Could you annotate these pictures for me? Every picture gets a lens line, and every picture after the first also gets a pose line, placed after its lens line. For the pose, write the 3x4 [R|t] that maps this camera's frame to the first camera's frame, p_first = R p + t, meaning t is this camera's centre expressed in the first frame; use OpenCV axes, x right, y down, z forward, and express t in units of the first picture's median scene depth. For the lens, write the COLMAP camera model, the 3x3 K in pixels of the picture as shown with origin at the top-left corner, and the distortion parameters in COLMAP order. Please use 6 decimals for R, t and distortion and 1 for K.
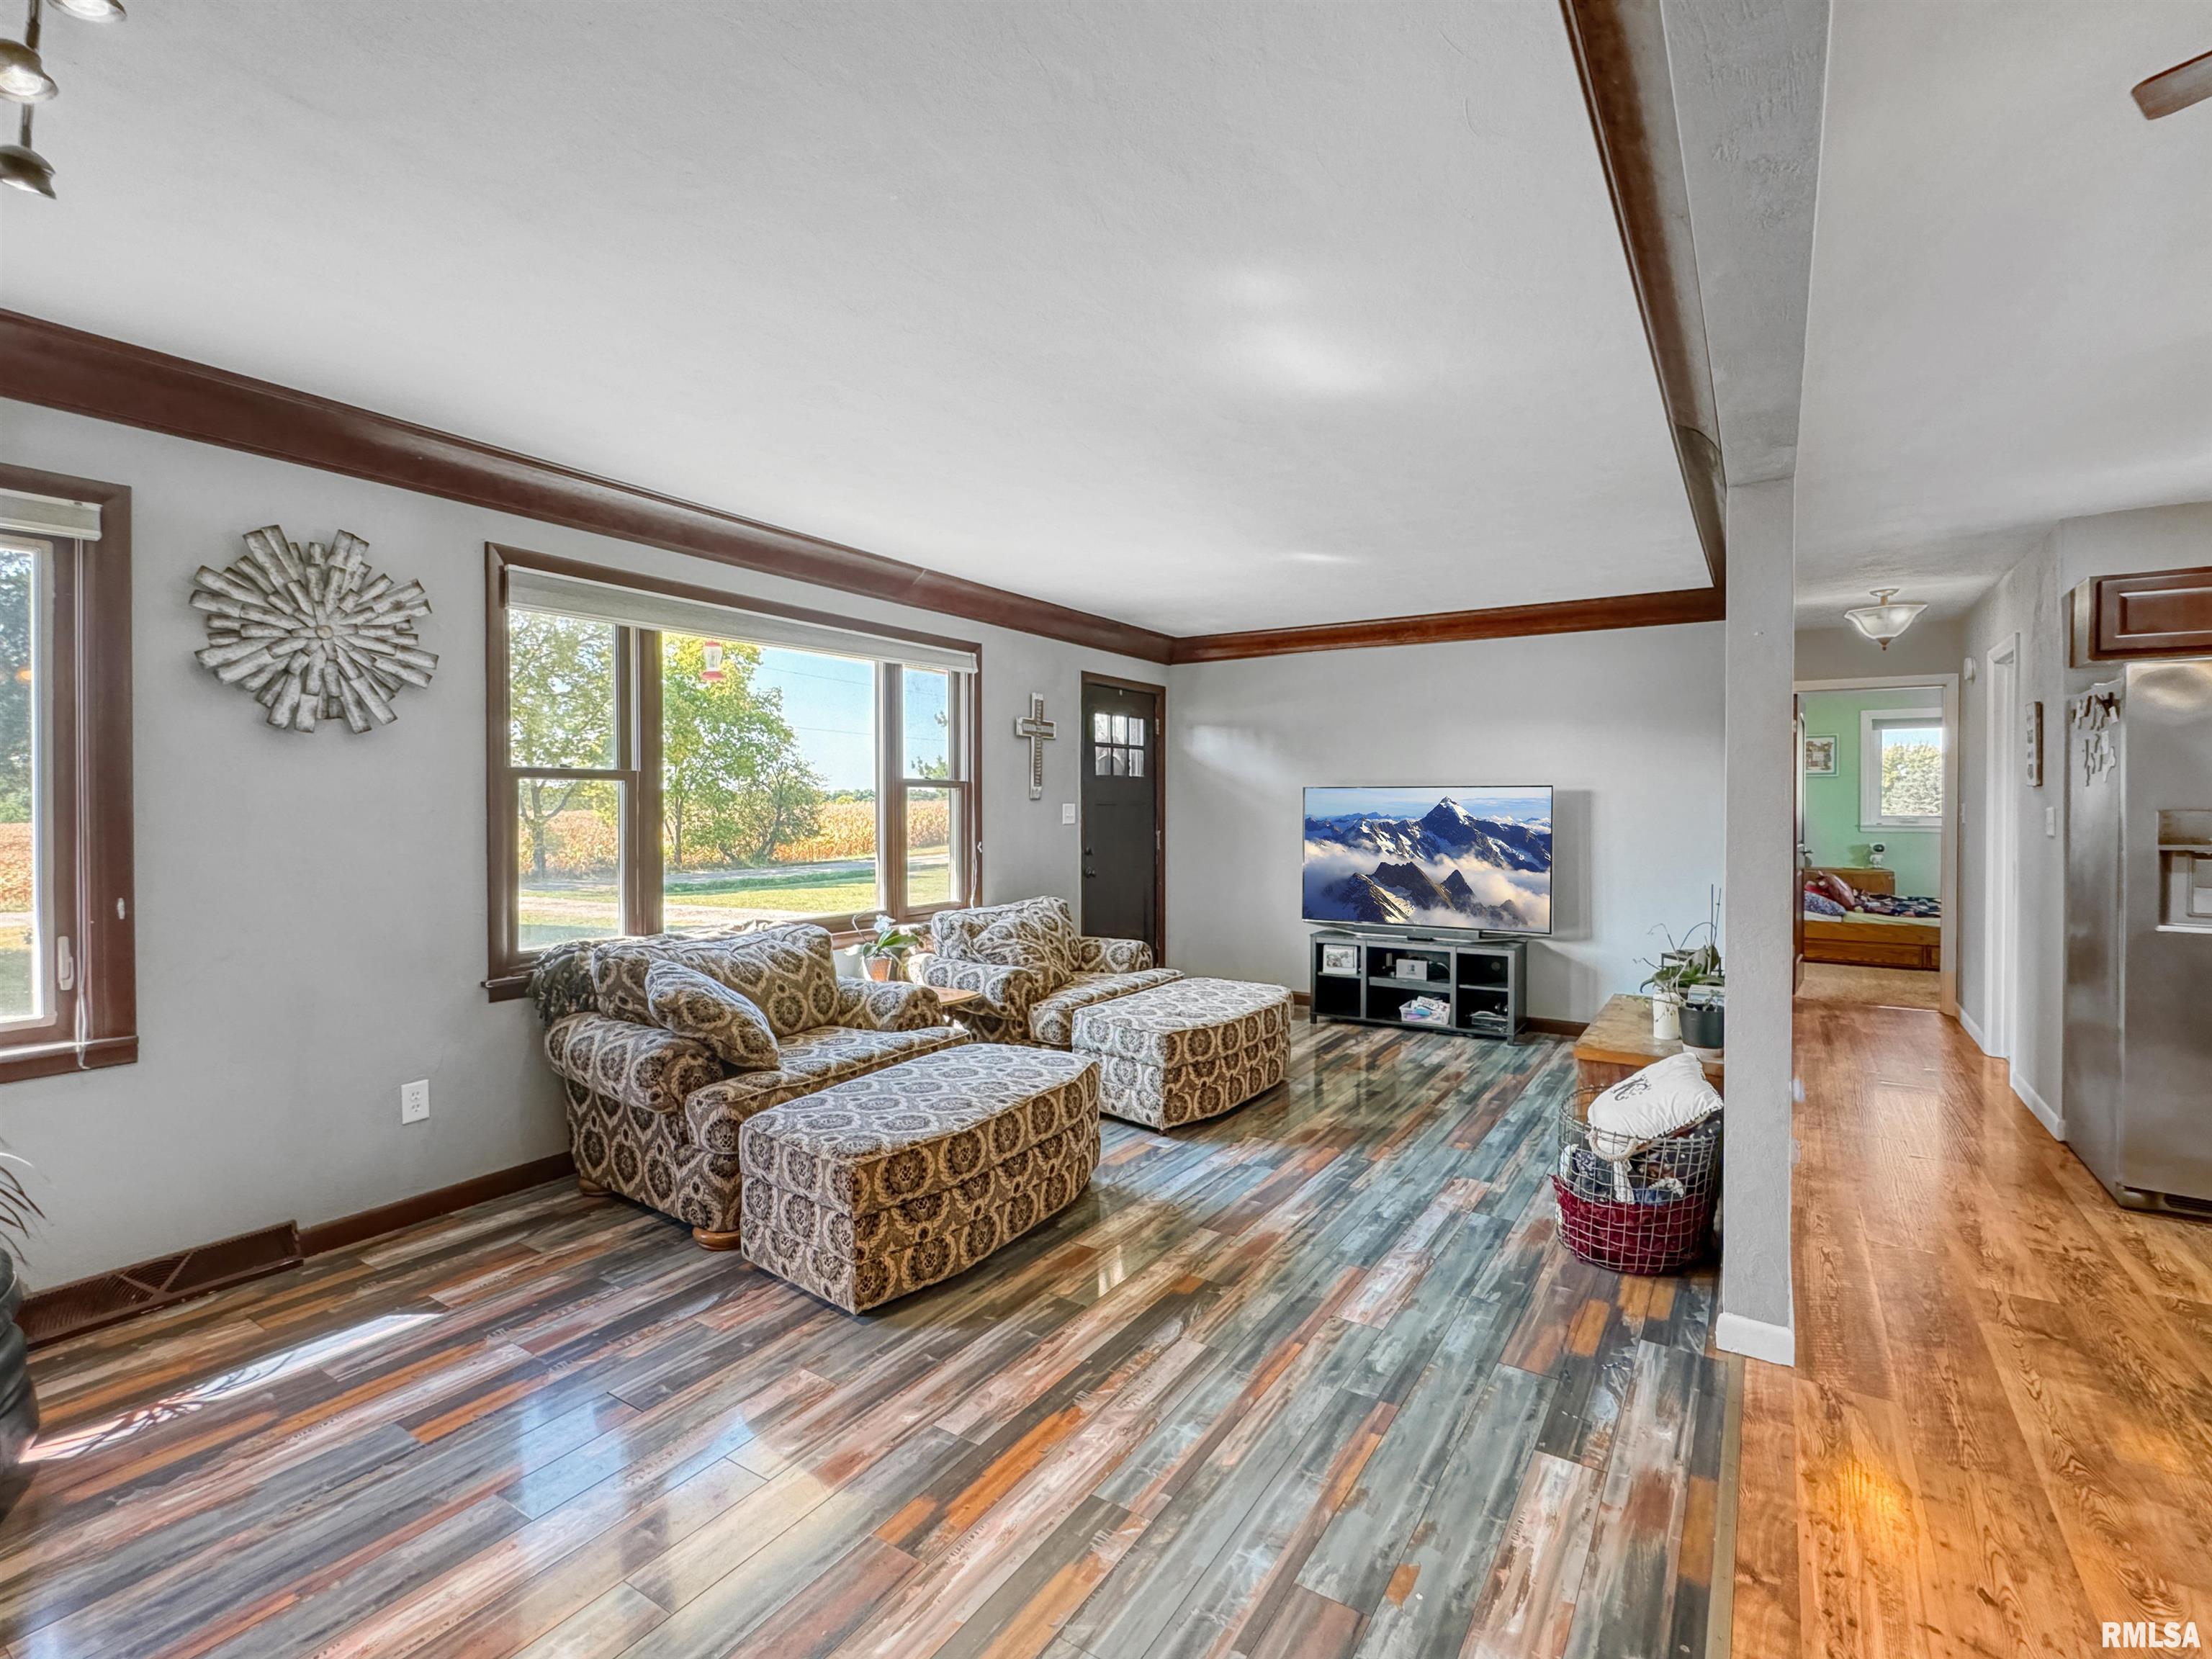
lens RADIAL K [[1023.6, 0, 1106.0], [0, 1023.6, 829.5], [0, 0, 1]] dist [-0.001202, -0.000321]
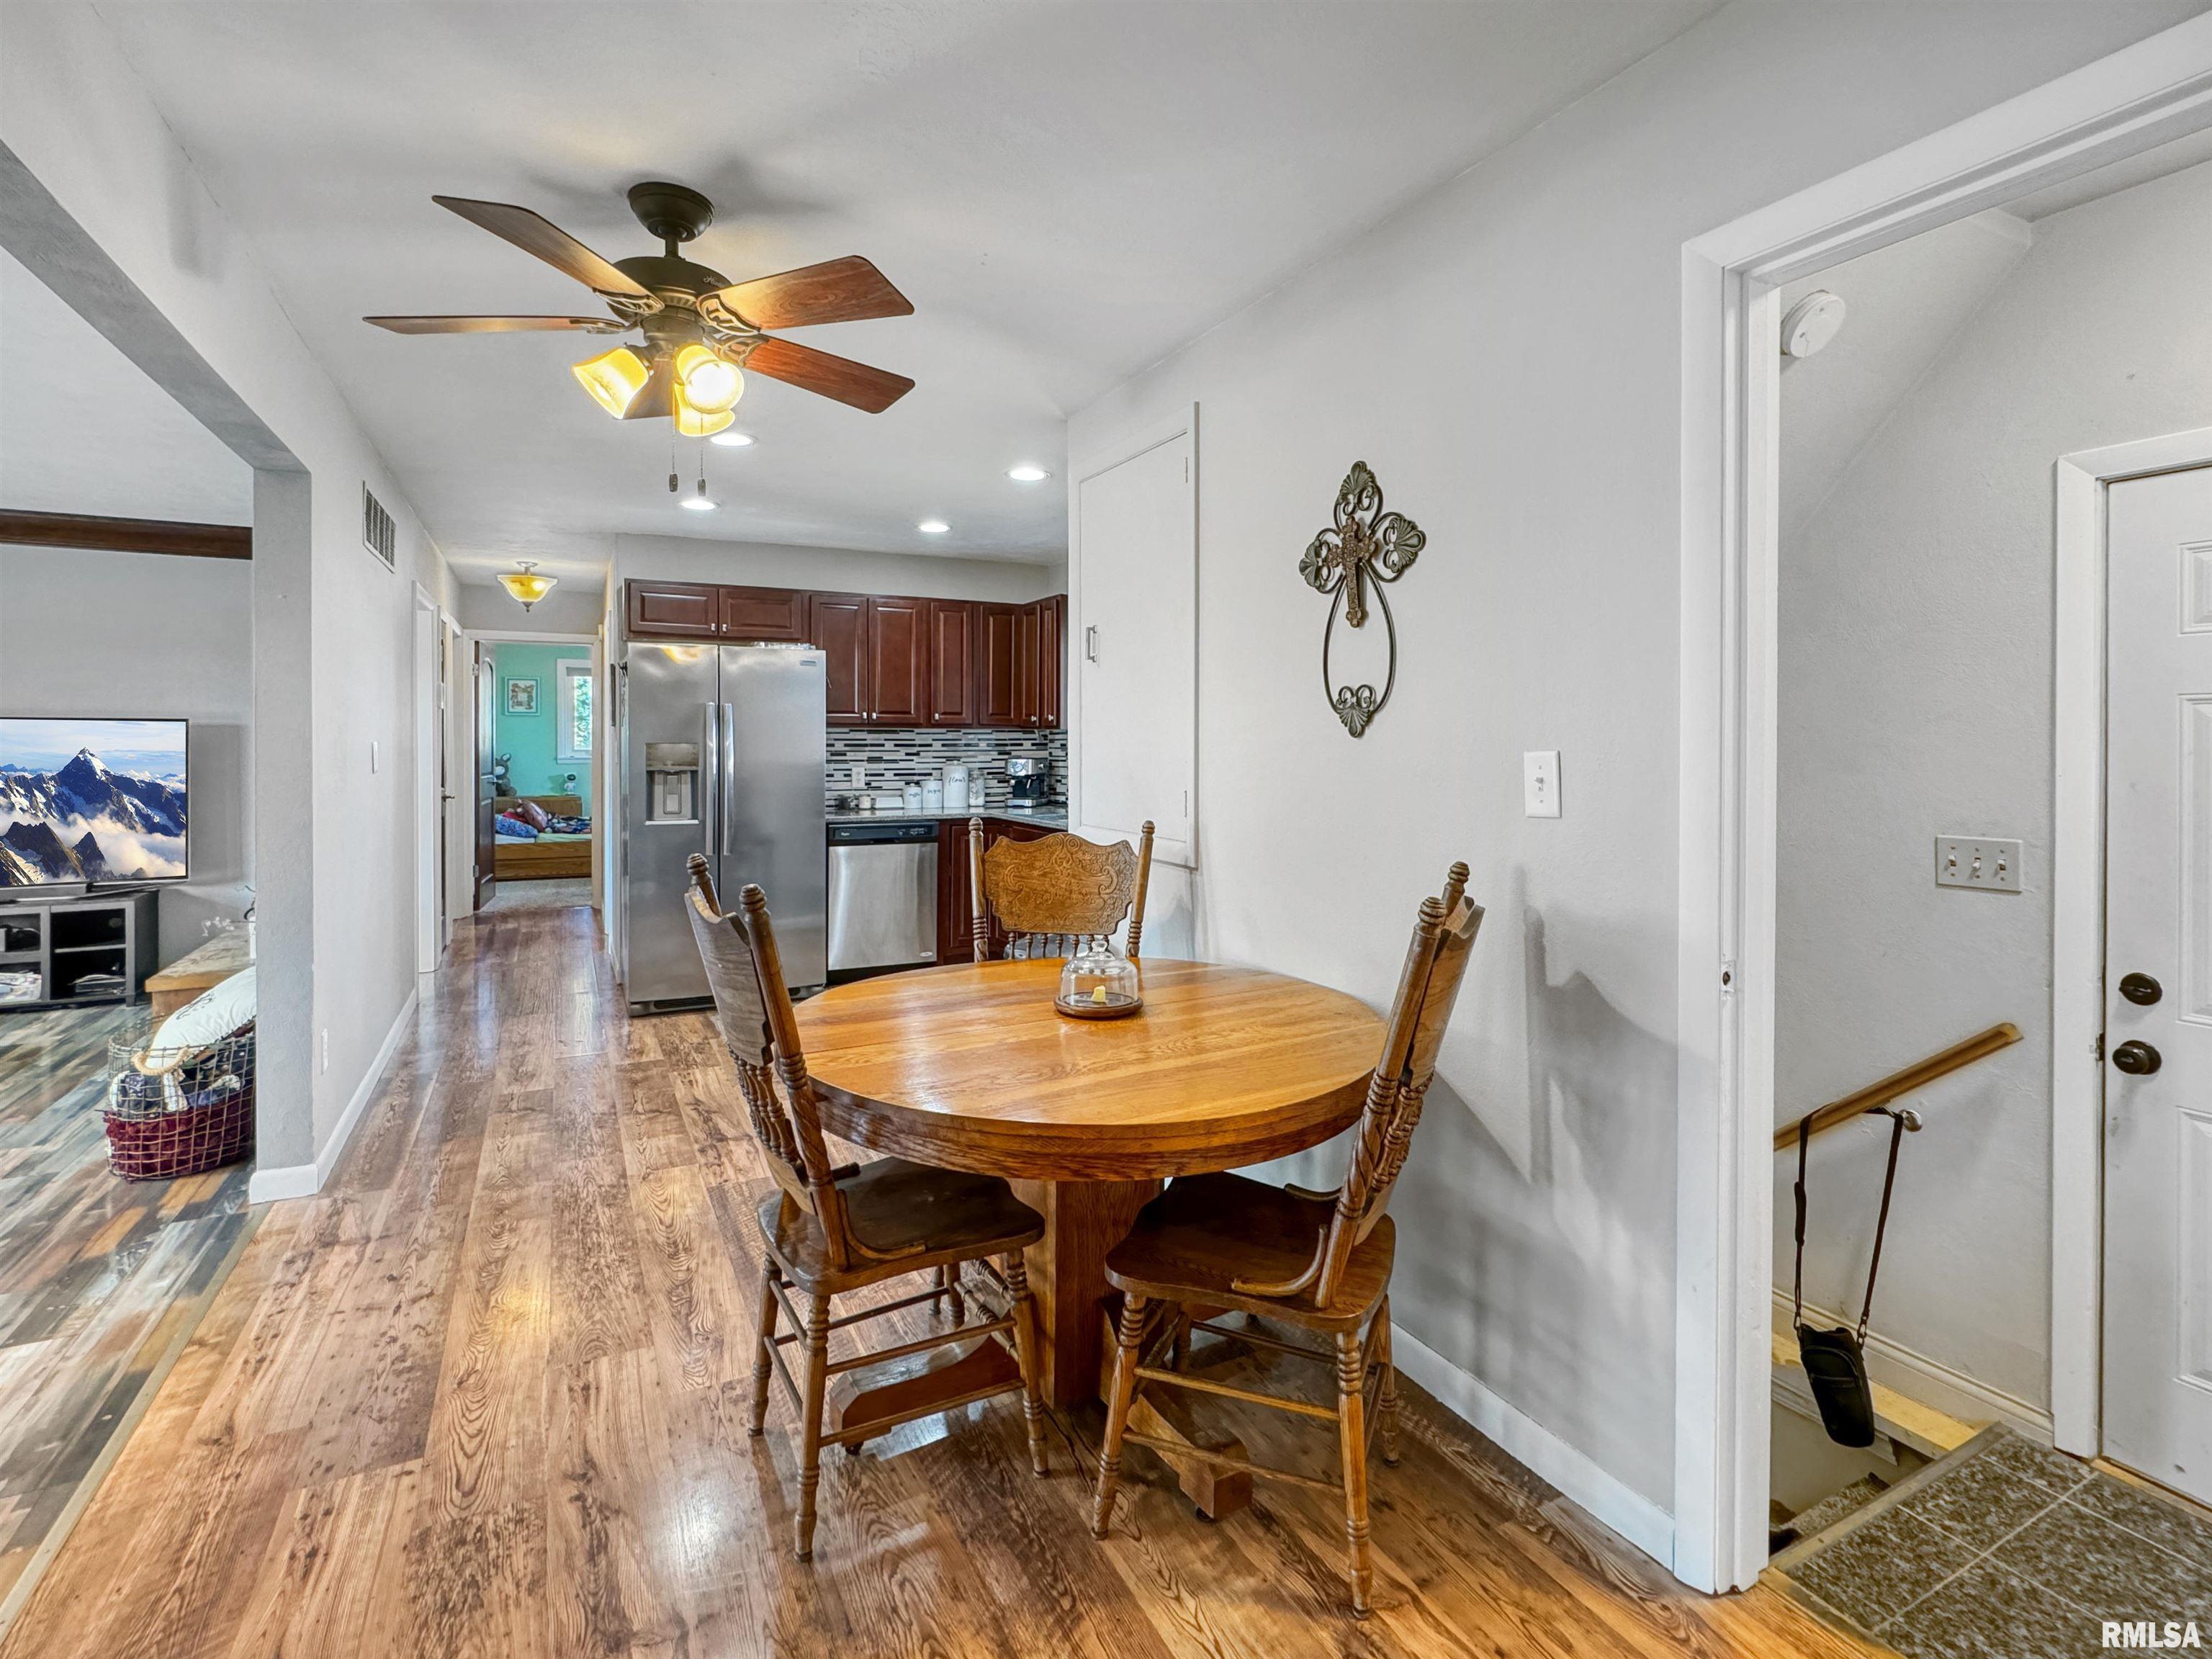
lens RADIAL K [[1061.8, 0, 1107.3], [0, 1061.8, 749.1], [0, 0, 1]] dist [-0.000006, -0.000571]
pose [[0.502664, -0.007518, 0.864449, 0.032508], [0.021497, 0.999762, -0.003805, 0.009125], [-0.864215, 0.020496, 0.502705, -0.348961]]
